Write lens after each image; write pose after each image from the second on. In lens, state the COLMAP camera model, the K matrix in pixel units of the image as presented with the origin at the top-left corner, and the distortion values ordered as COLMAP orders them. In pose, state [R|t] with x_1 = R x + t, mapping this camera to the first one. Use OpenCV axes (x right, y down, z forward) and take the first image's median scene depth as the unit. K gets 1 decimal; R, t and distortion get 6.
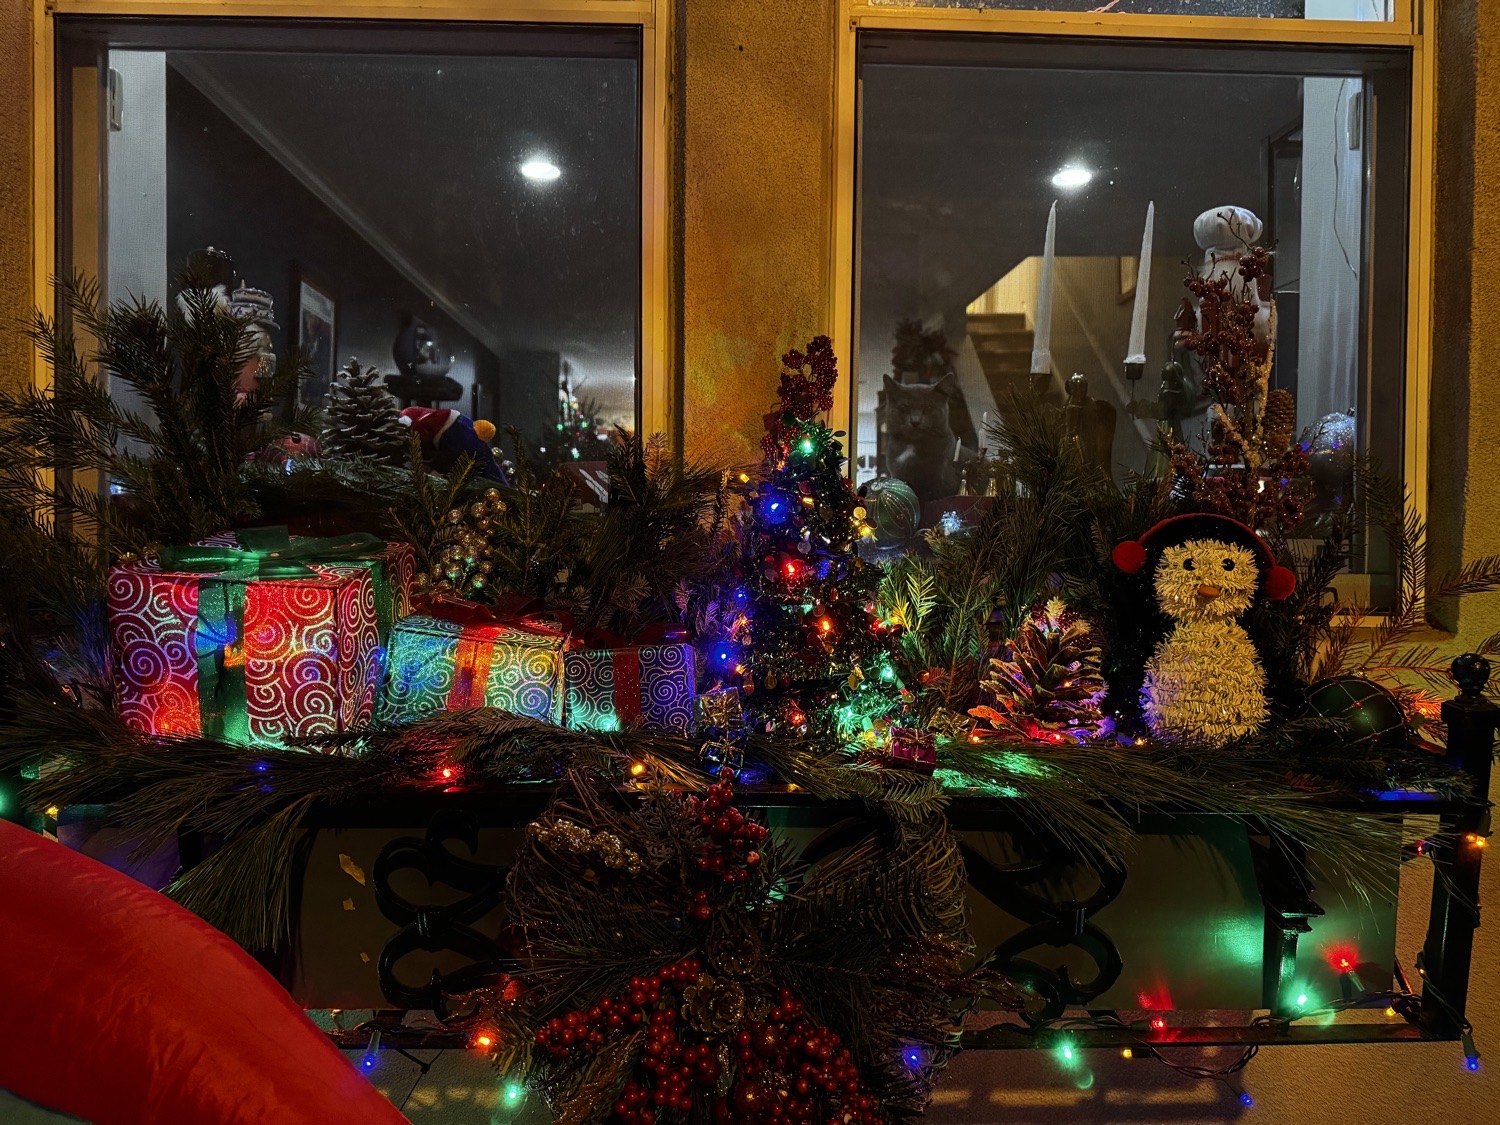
lens RADIAL K [[1040.9, 0, 752.5], [0, 1040.9, 538.6], [0, 0, 1]] dist [-0.006048, -0.005874]
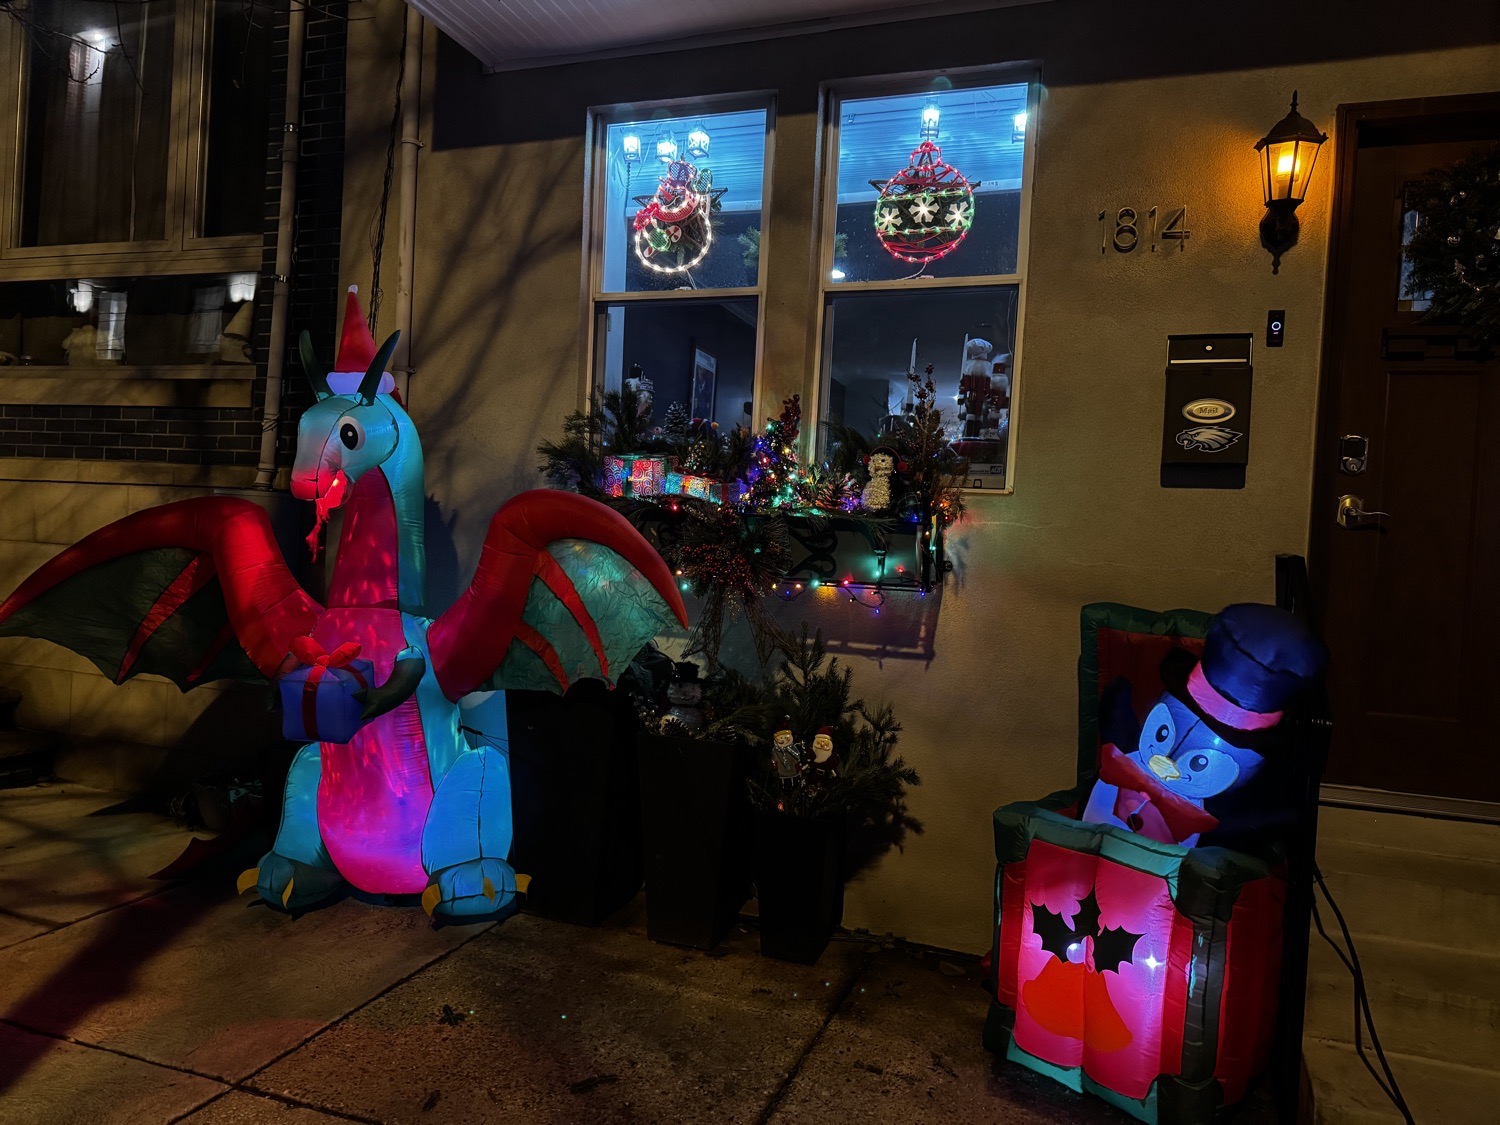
lens RADIAL K [[1040.9, 0, 752.5], [0, 1040.9, 538.6], [0, 0, 1]] dist [-0.006048, -0.005874]
pose [[0.922745, 0.037777, -0.383556, 1.258535], [-0.044264, 0.998987, -0.008096, 0.299888], [0.382862, 0.024448, 0.923482, -2.138065]]
